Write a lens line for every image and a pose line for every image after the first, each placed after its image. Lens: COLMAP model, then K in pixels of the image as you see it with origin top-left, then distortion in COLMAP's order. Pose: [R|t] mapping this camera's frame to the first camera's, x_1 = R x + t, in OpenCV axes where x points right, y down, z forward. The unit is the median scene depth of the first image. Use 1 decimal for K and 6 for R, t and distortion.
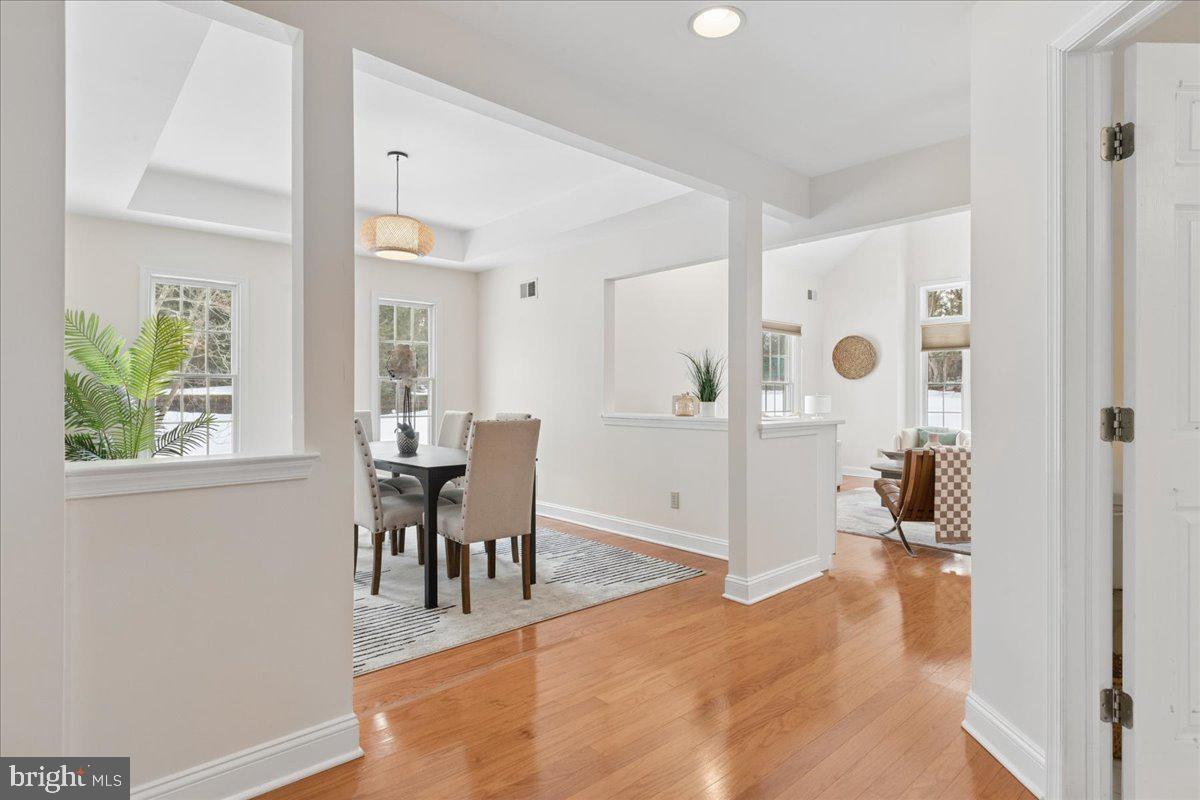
lens RADIAL K [[623.9, 0, 600.6], [0, 623.9, 397.9], [0, 0, 1]] dist [0.004368, 0.000240]
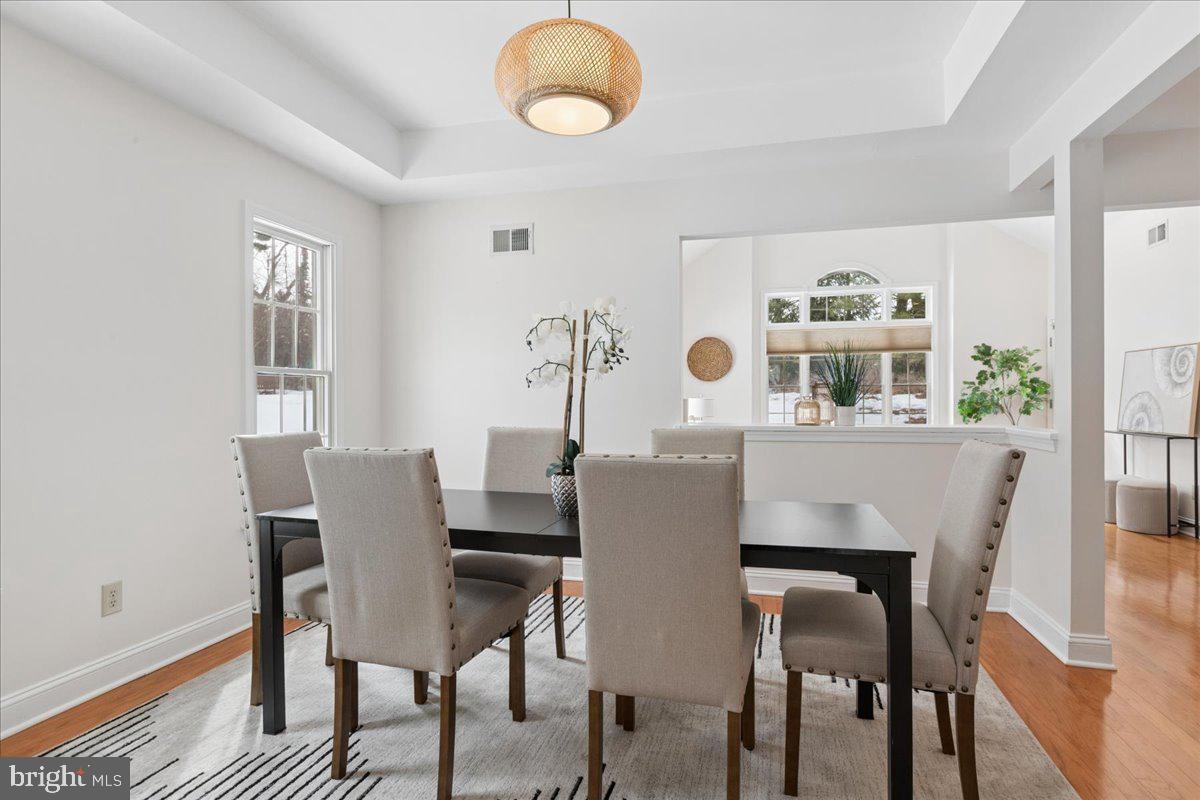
lens RADIAL K [[623.9, 0, 600.9], [0, 623.9, 399.7], [0, 0, 1]] dist [0.004368, 0.000240]
pose [[0.831036, -0.003952, 0.556204, -0.518137], [0.006055, 0.999980, -0.001942, 0.000976], [-0.556185, 0.004982, 0.831043, 0.489127]]
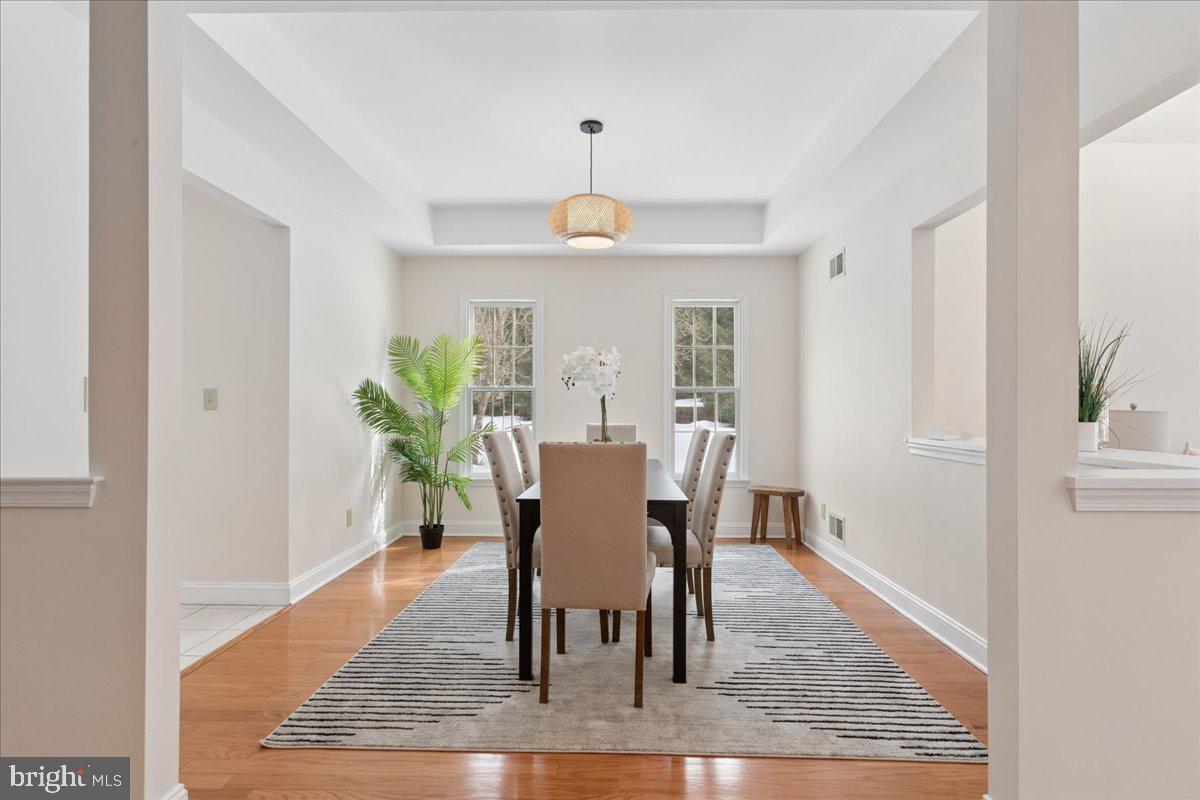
lens RADIAL K [[623.9, 0, 591.4], [0, 623.9, 400.0], [0, 0, 1]] dist [0.004368, 0.000240]
pose [[0.730068, -0.004374, -0.683360, 0.224431], [-0.006342, 0.999893, -0.013176, -0.002531], [0.683345, 0.013954, 0.729963, 0.329472]]
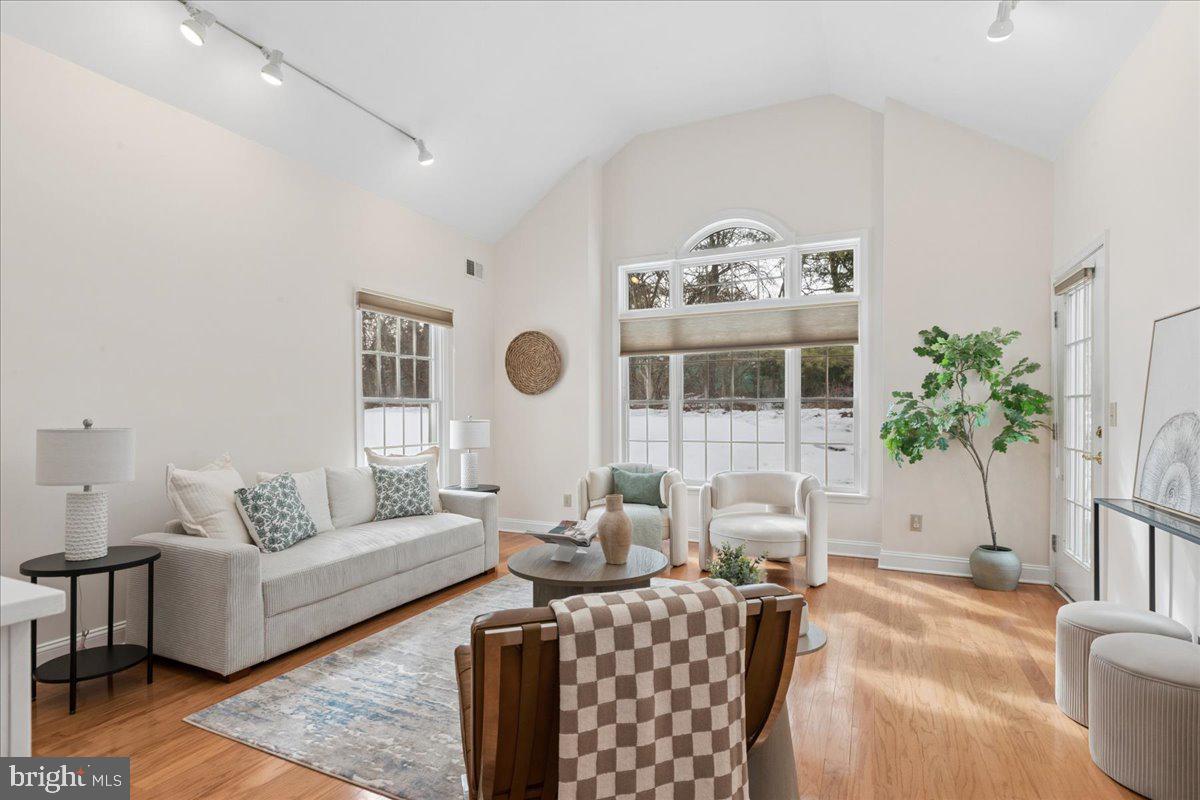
lens RADIAL K [[593.7, 0, 604.0], [0, 593.7, 411.2], [0, 0, 1]] dist [-0.006968, -0.000653]
pose [[0.921263, -0.003925, 0.388921, 0.398658], [0.006806, 0.999959, -0.006030, -0.012301], [-0.388882, 0.008202, 0.921251, 0.654730]]
